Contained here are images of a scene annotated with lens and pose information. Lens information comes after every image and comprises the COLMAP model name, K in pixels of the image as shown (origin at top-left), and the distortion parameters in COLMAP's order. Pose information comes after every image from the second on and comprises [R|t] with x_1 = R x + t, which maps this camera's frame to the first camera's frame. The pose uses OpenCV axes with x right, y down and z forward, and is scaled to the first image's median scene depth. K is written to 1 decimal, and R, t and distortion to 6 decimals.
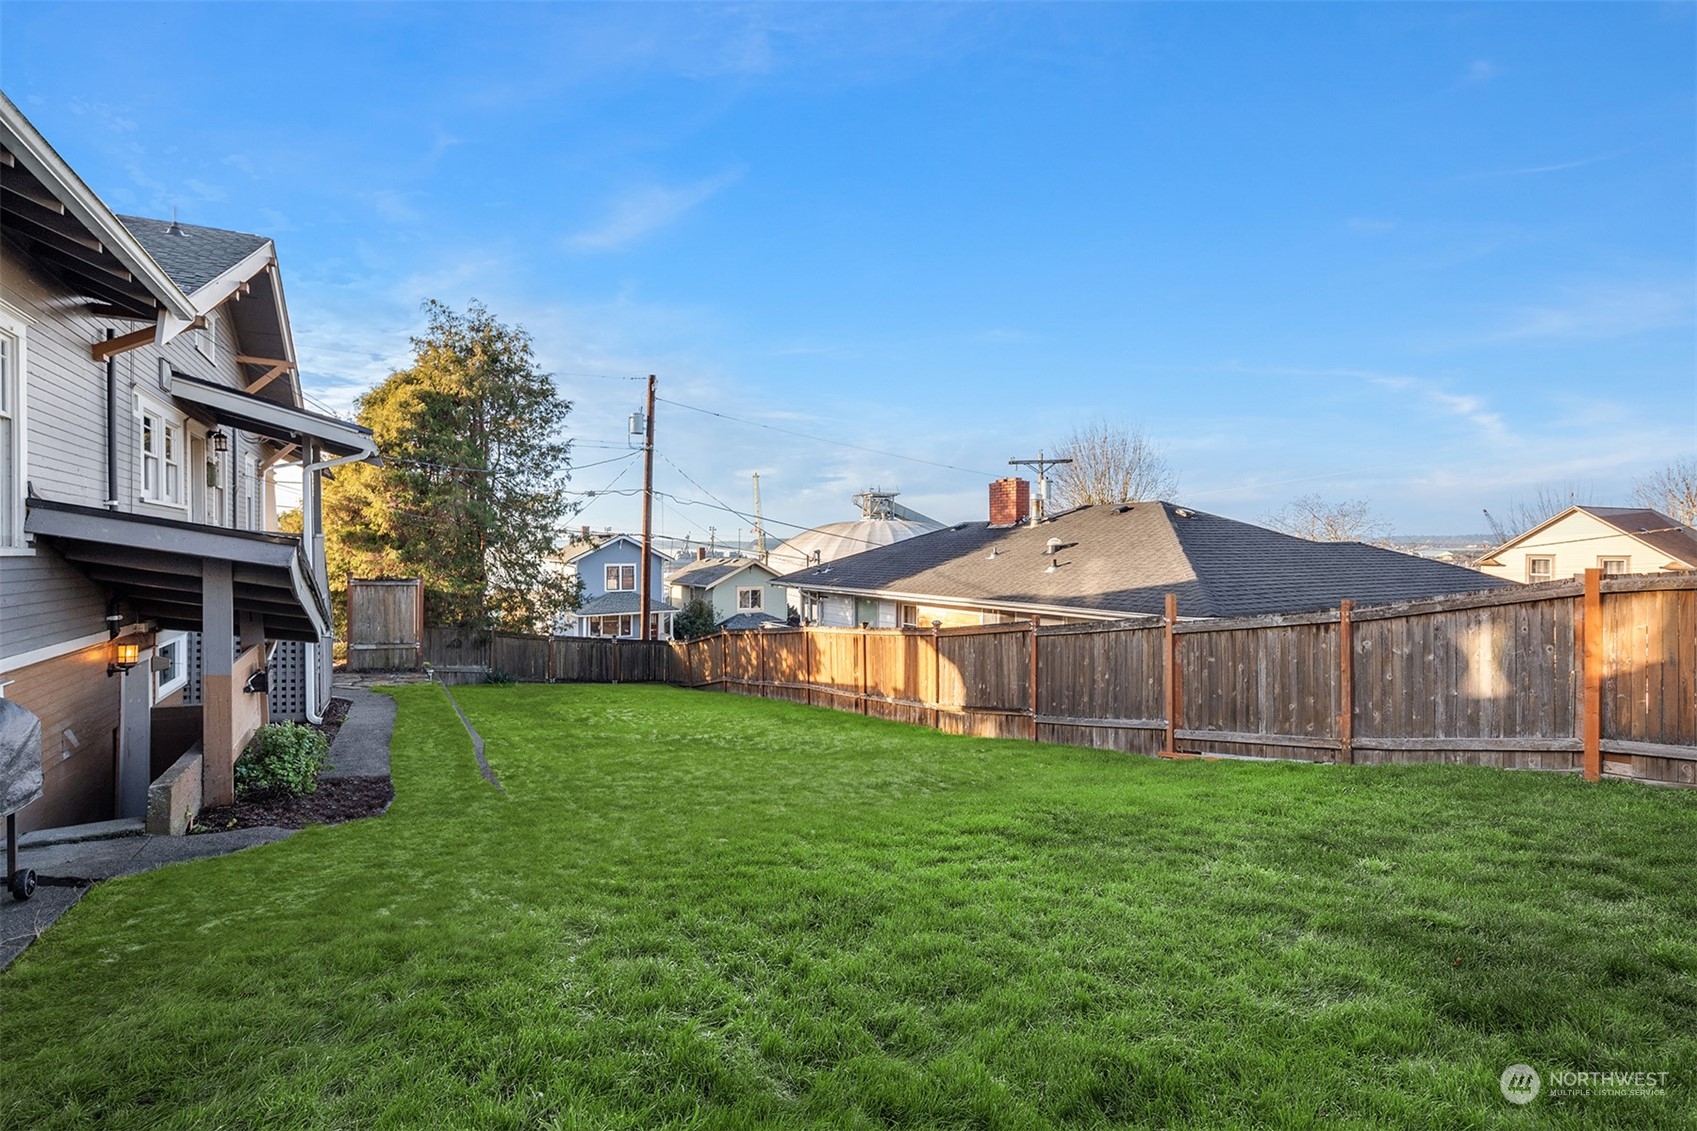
lens RADIAL K [[827.7, 0, 849.1], [0, 827.7, 556.8], [0, 0, 1]] dist [-0.000903, 0.000018]
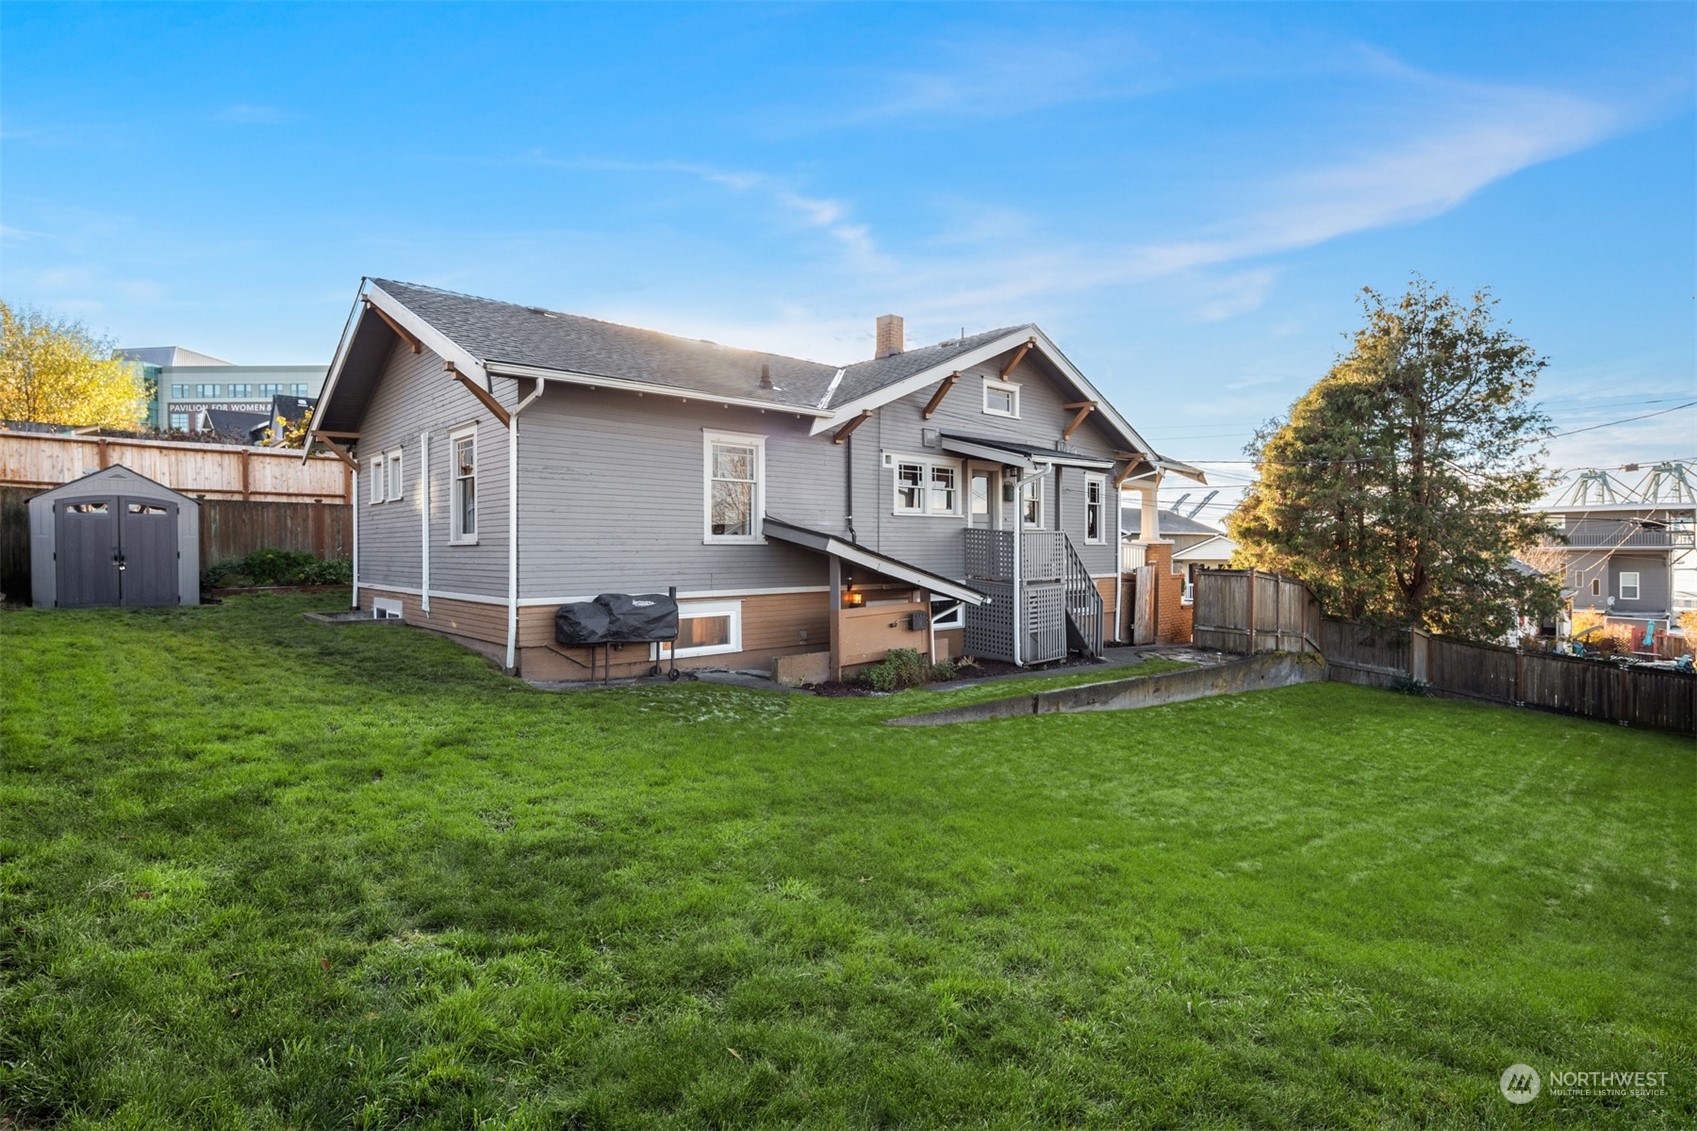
lens RADIAL K [[827.7, 0, 849.4], [0, 827.7, 563.0], [0, 0, 1]] dist [-0.000903, 0.000018]
pose [[0.248553, 0.013313, -0.968527, 0.333493], [-0.005109, 0.999910, 0.012433, 0.005301], [0.968605, 0.001858, 0.248599, 0.195736]]
